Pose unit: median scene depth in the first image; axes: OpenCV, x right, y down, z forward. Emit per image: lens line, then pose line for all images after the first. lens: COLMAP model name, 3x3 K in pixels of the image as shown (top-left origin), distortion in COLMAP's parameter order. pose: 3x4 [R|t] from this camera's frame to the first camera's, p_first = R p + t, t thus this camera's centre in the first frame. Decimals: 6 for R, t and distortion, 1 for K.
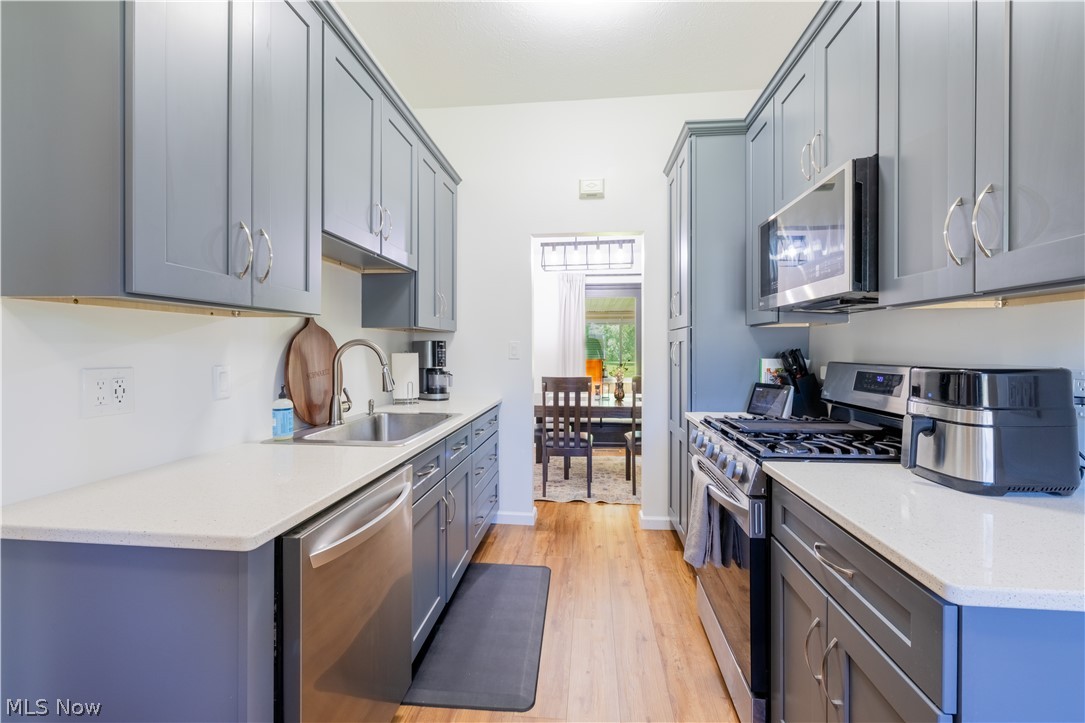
lens RADIAL K [[455.7, 0, 537.6], [0, 455.7, 350.3], [0, 0, 1]] dist [0.001354, 0.000563]
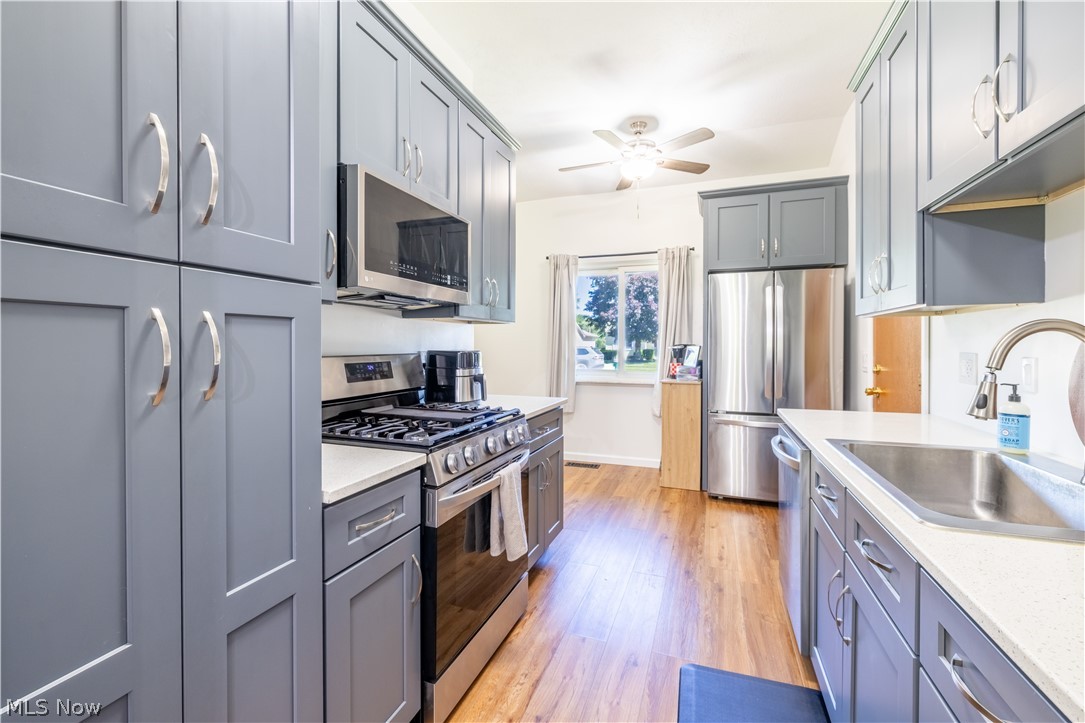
lens RADIAL K [[455.7, 0, 541.8], [0, 455.7, 351.0], [0, 0, 1]] dist [0.001354, 0.000563]
pose [[-0.971948, -0.003917, 0.235163, 0.033887], [-0.000336, 0.999883, 0.015268, 0.002203], [-0.235195, 0.014761, -0.971836, 1.169613]]
